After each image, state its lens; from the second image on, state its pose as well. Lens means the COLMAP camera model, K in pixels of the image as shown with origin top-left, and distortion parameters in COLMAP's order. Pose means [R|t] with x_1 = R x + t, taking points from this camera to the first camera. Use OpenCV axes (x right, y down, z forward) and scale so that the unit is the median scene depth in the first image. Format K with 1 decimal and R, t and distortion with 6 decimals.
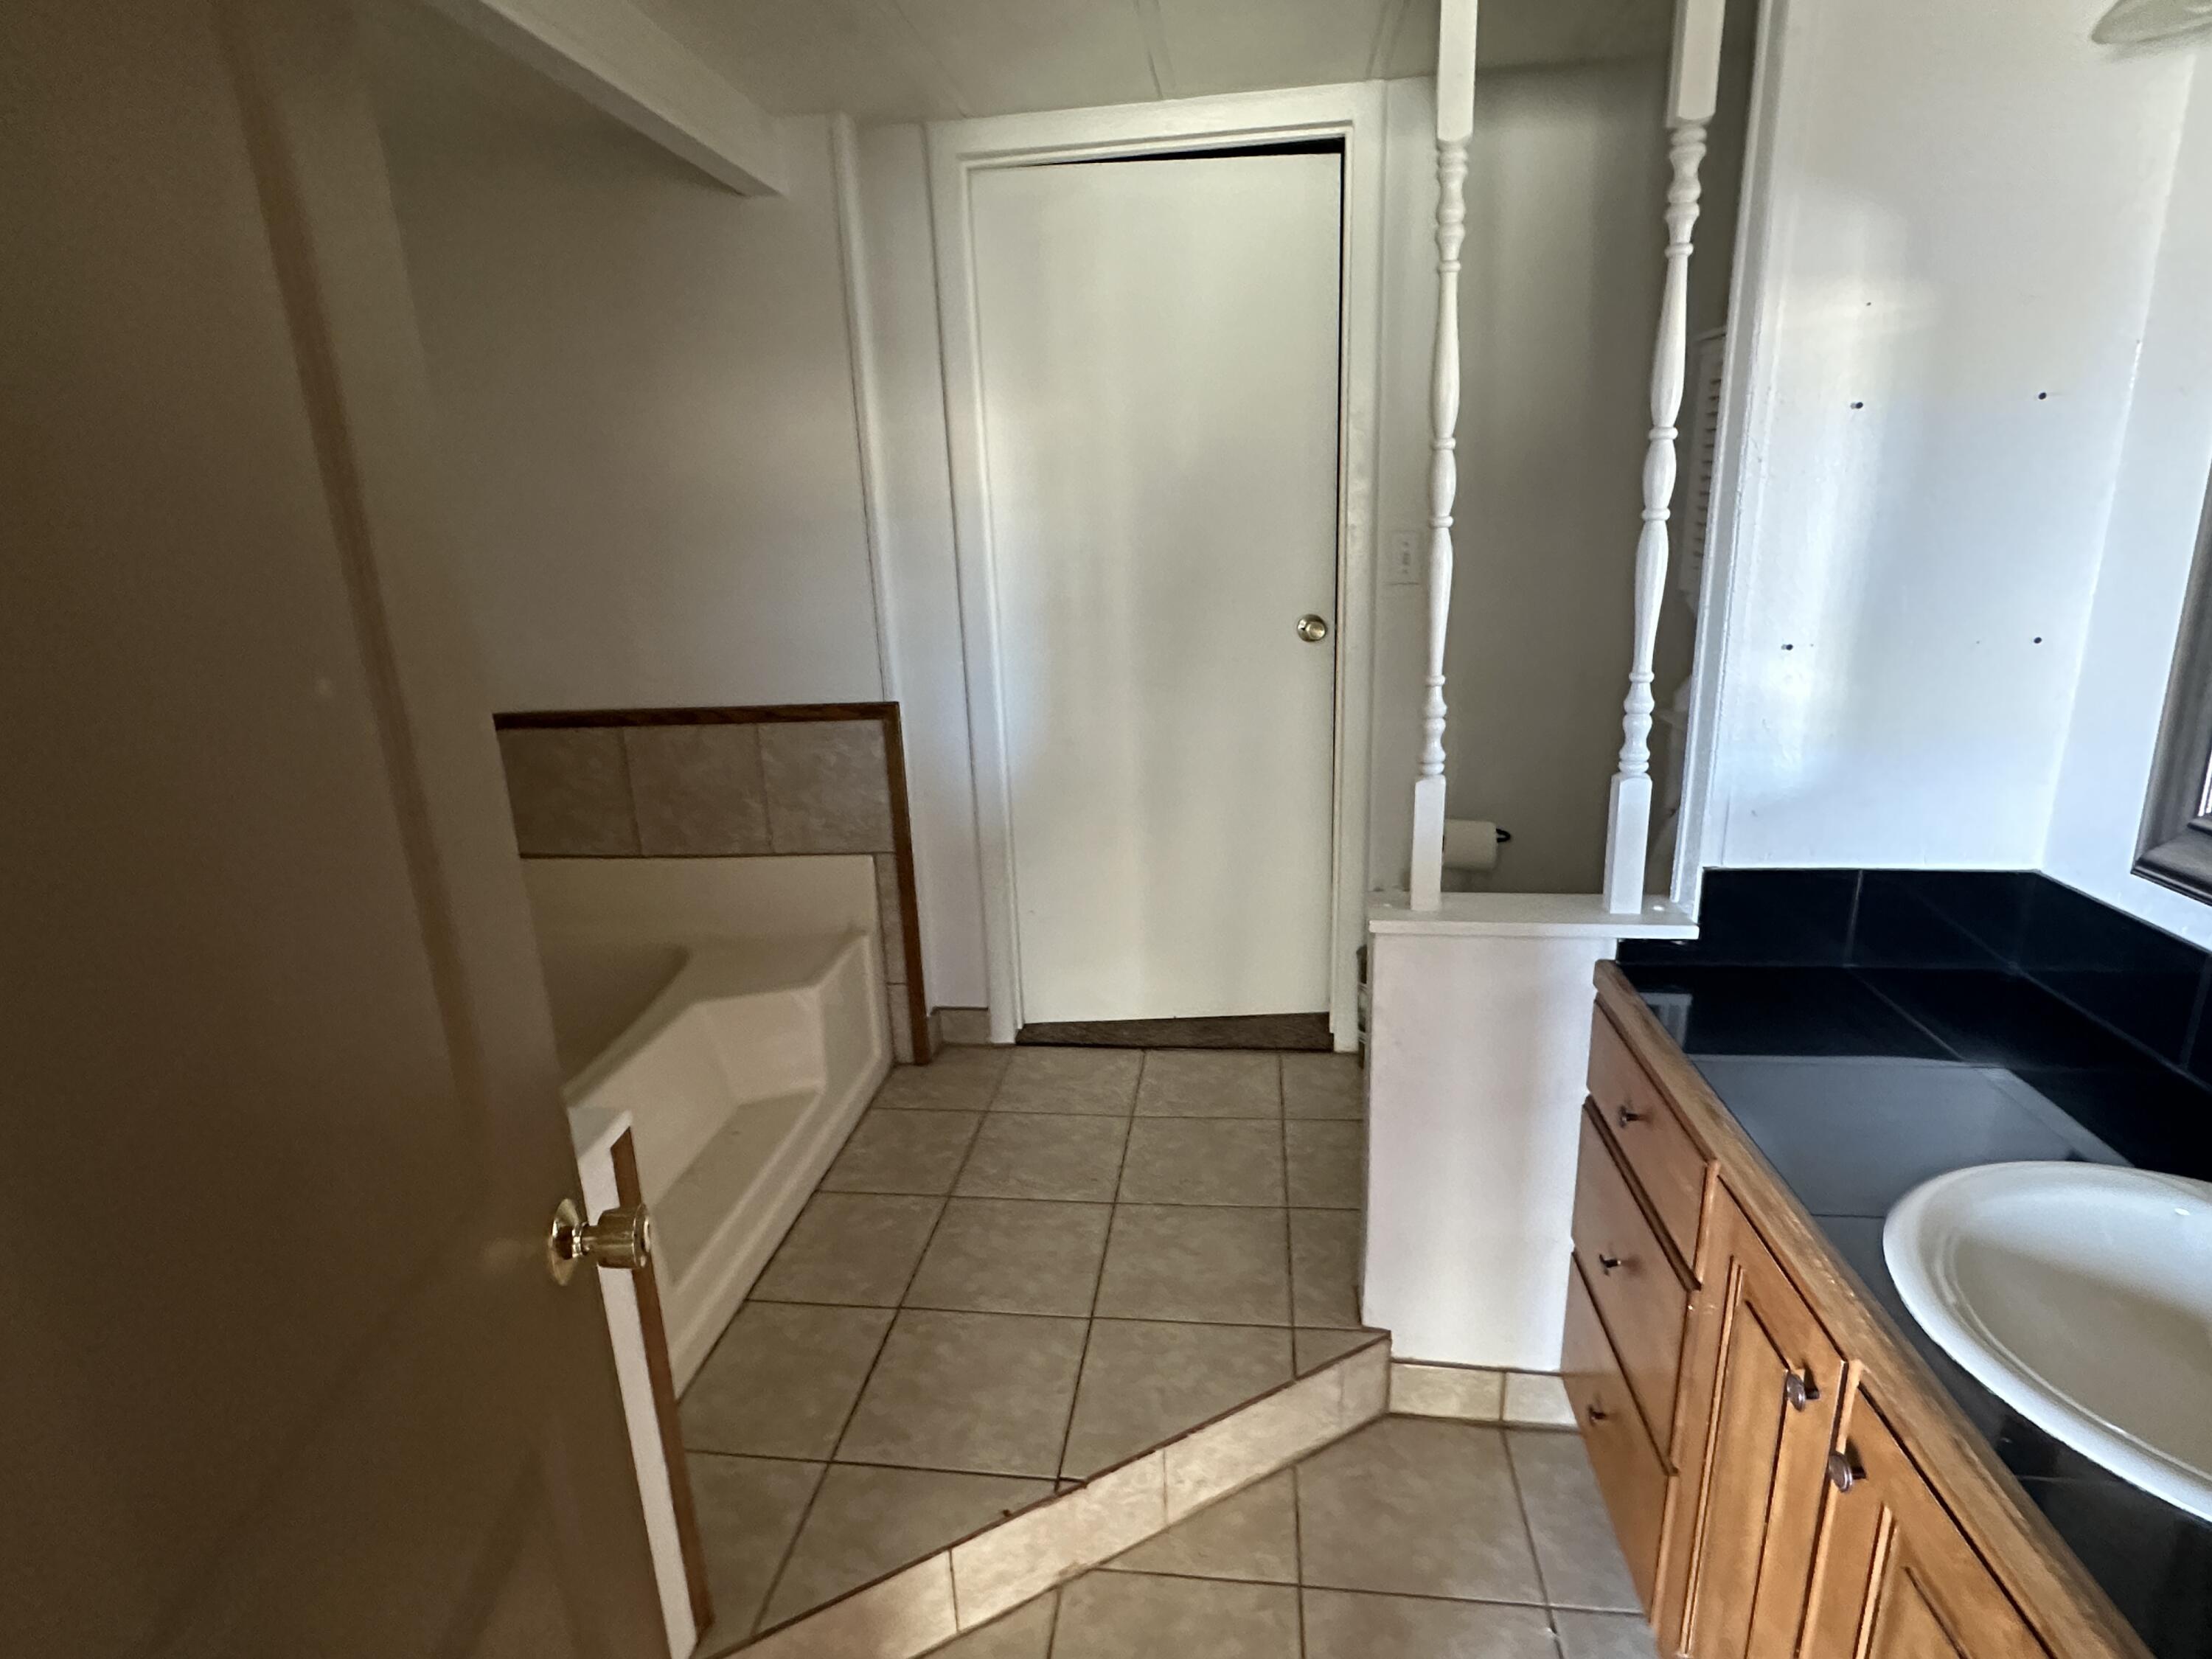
lens RADIAL K [[1129.1, 0, 1106.0], [0, 1129.1, 829.5], [0, 0, 1]] dist [0.000590, -0.000386]
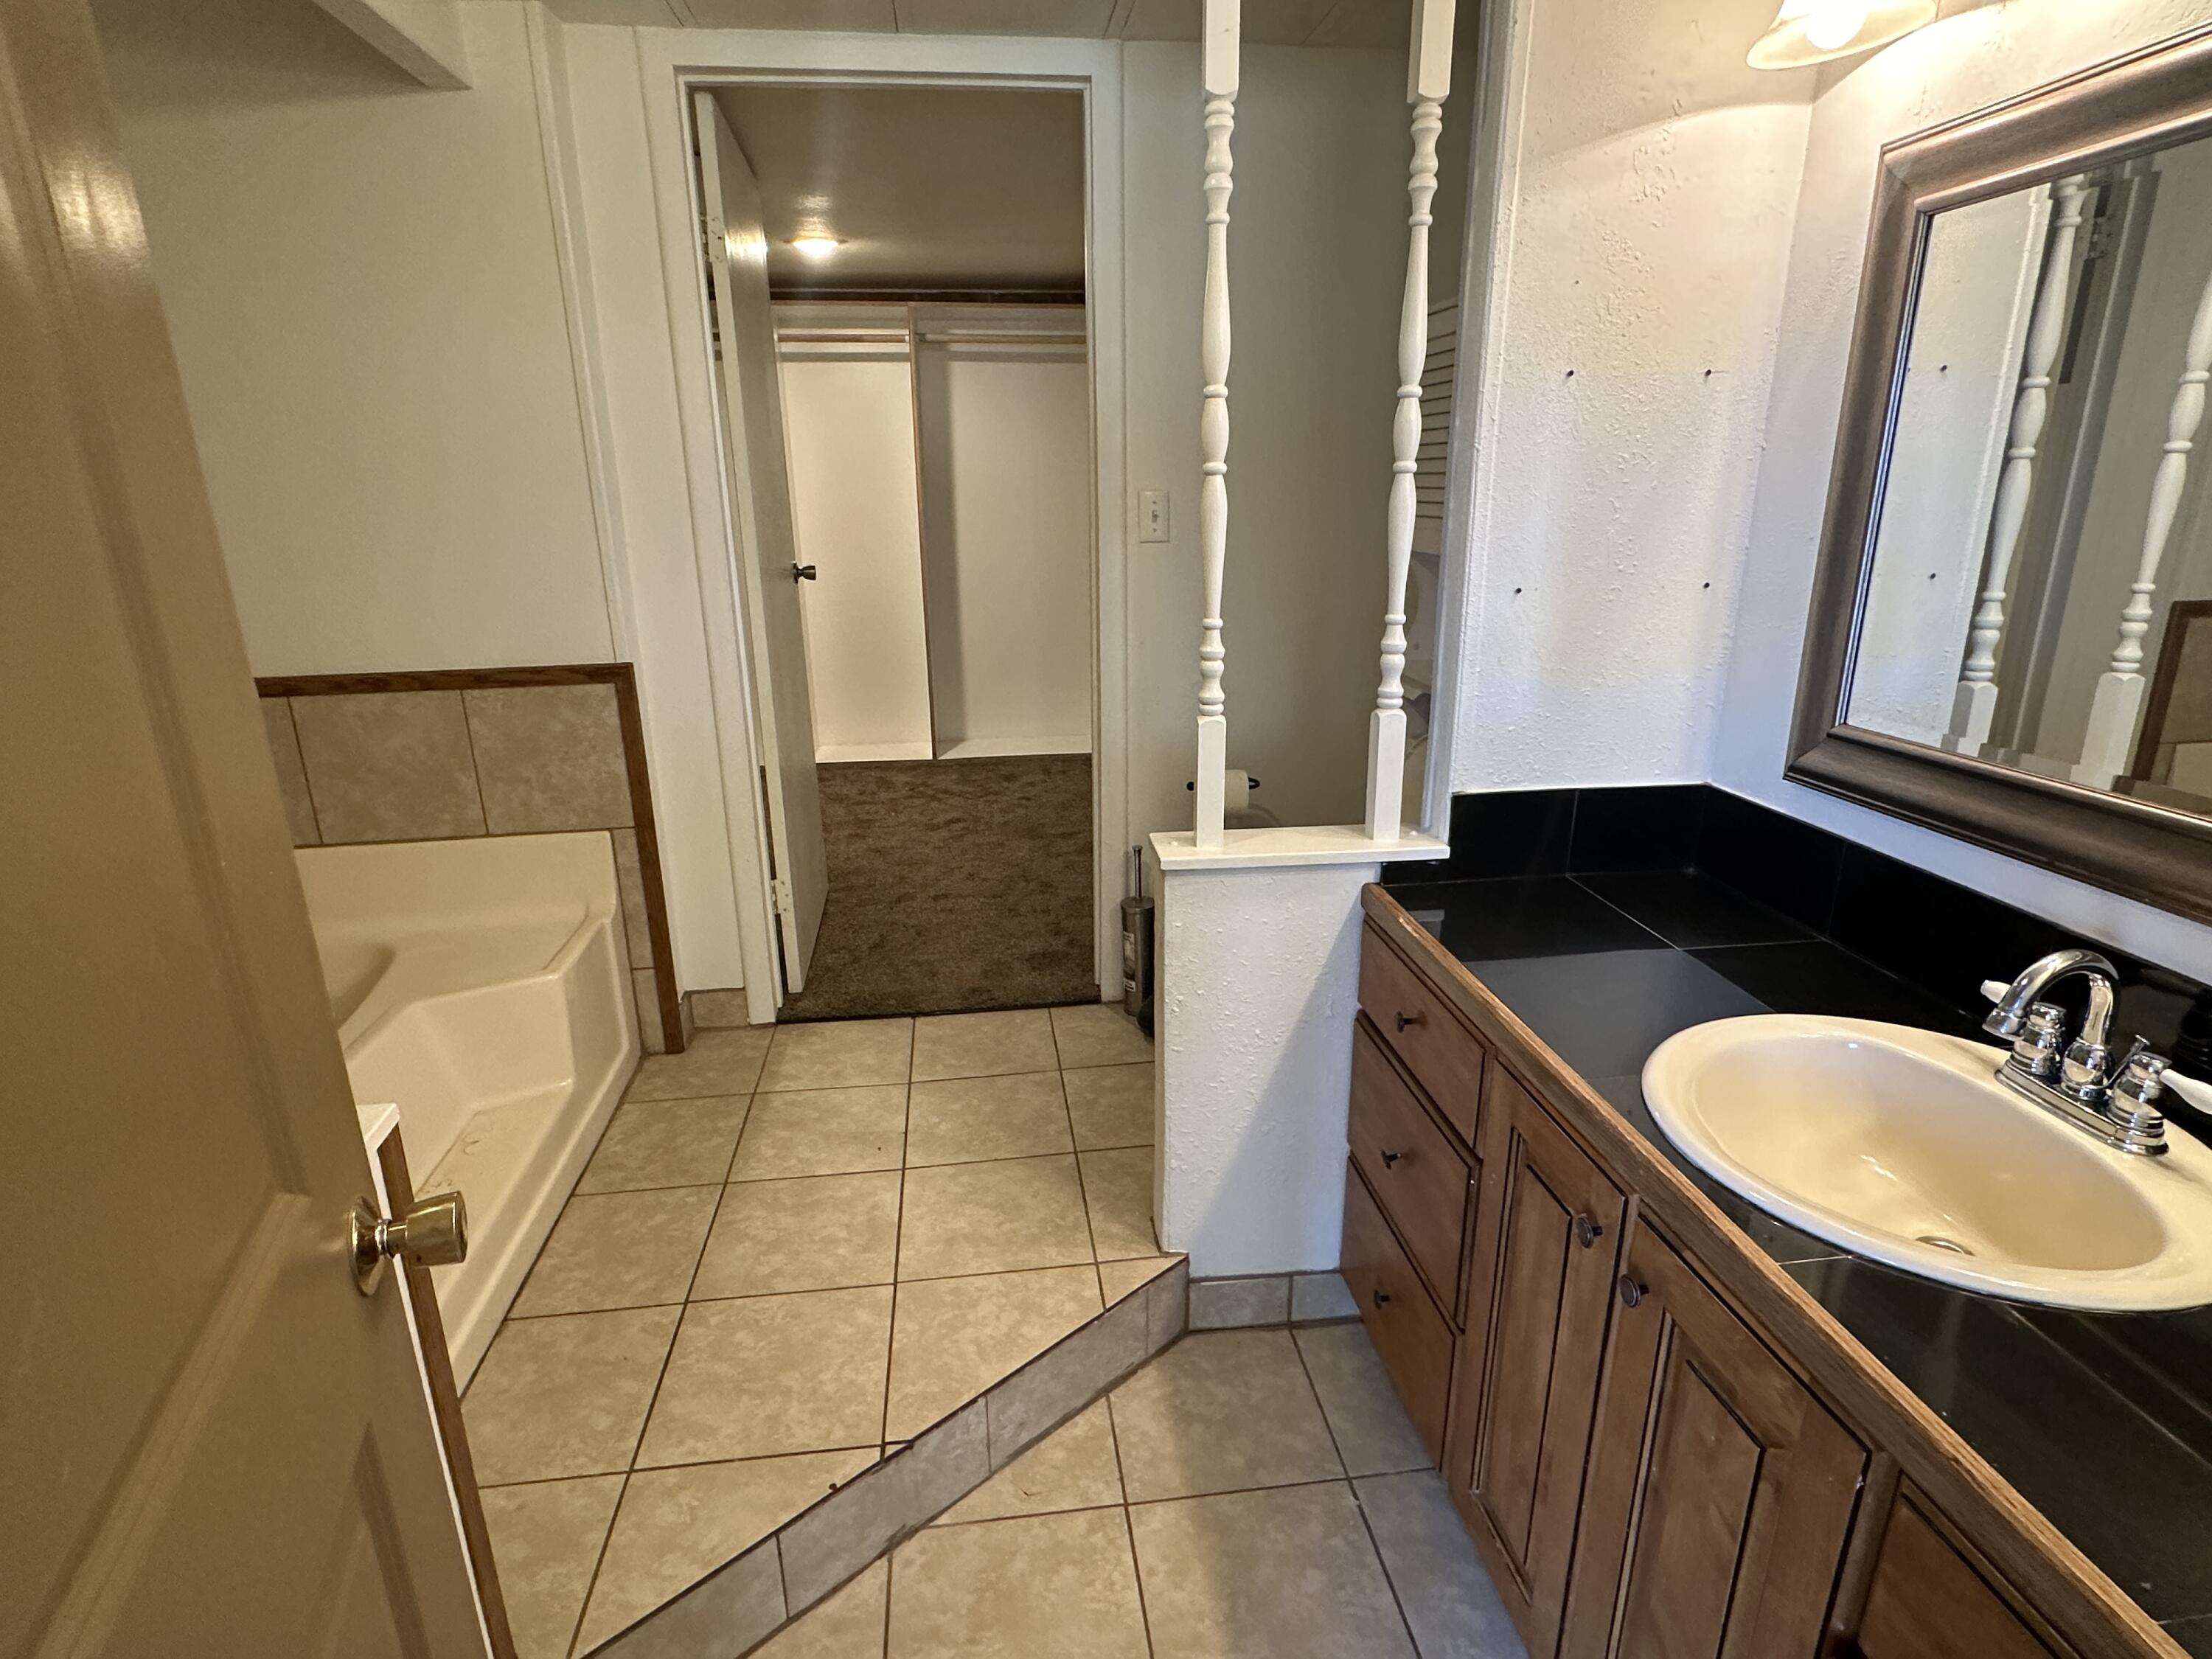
lens RADIAL K [[1129.1, 0, 1106.0], [0, 1129.1, 829.5], [0, 0, 1]] dist [0.000590, -0.000386]
pose [[0.968761, -0.047465, 0.243411, -0.058181], [0.042631, 0.998776, 0.025093, 0.023698], [-0.244304, -0.013932, 0.969599, 0.011221]]
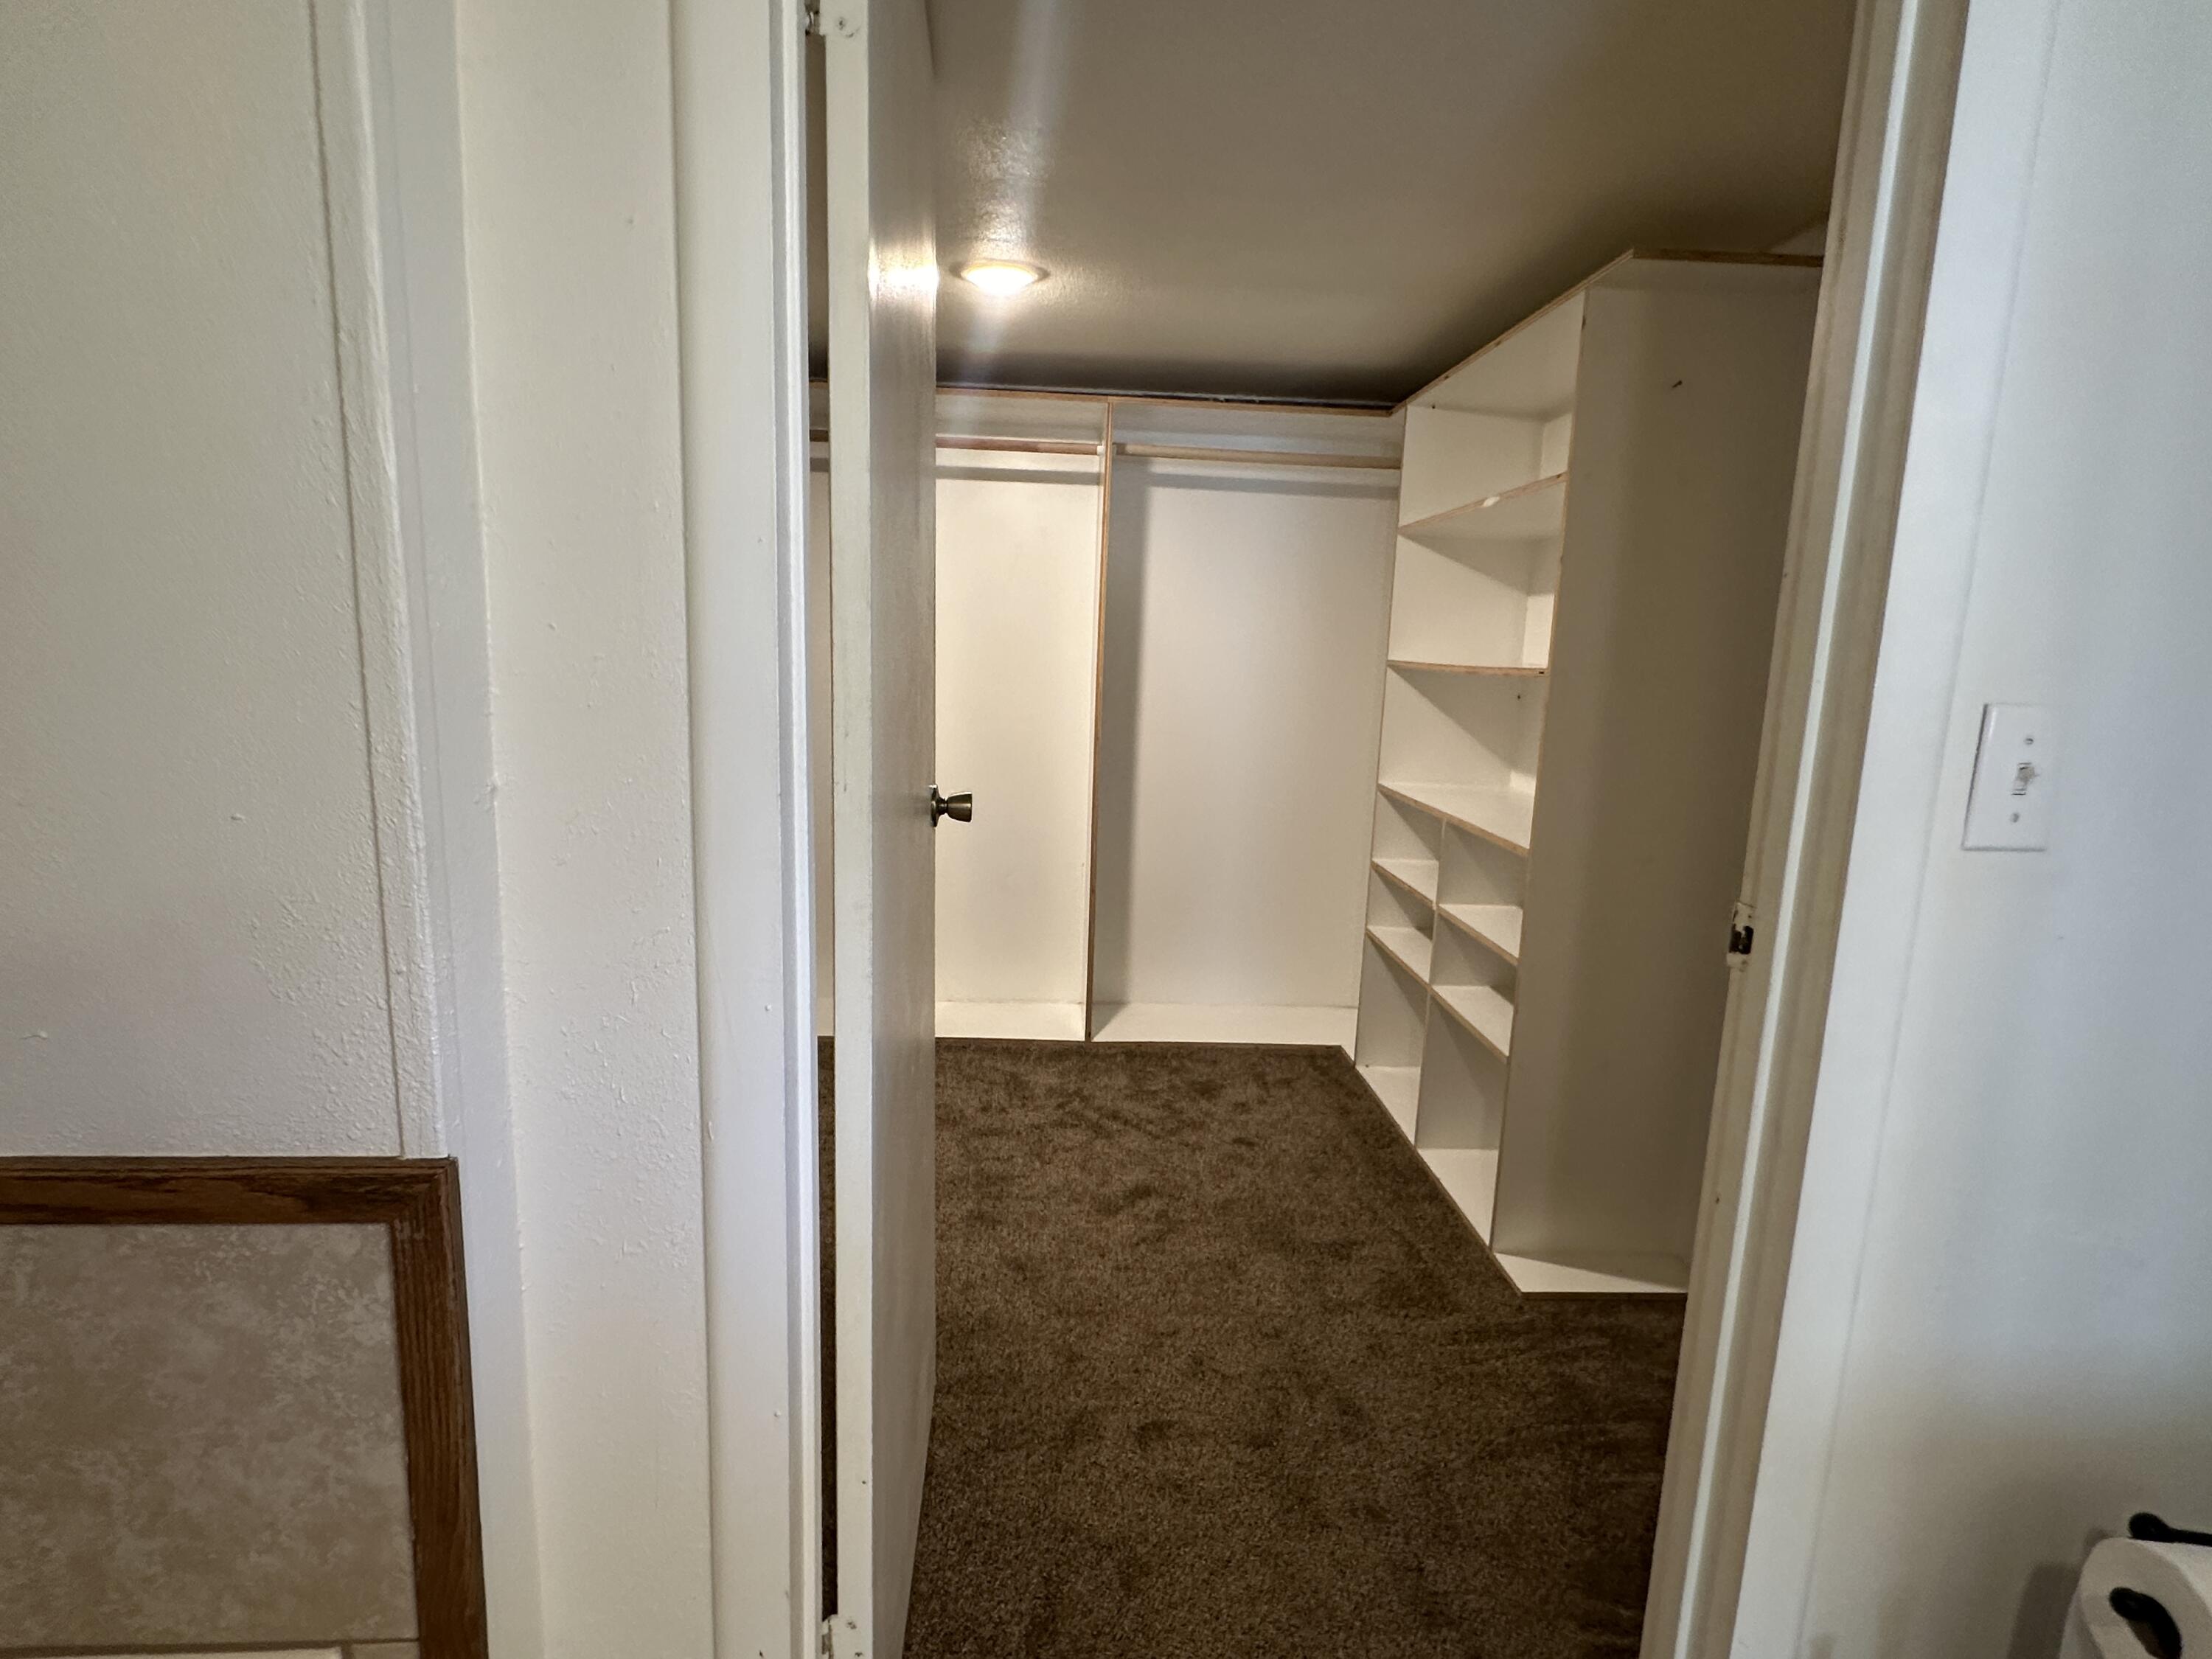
lens RADIAL K [[1129.1, 0, 1106.0], [0, 1129.1, 829.5], [0, 0, 1]] dist [0.000590, -0.000386]
pose [[0.983186, 0.042929, 0.177487, -0.106292], [-0.022142, 0.992828, -0.117482, -0.242255], [-0.181258, 0.111577, 0.977086, 0.971666]]
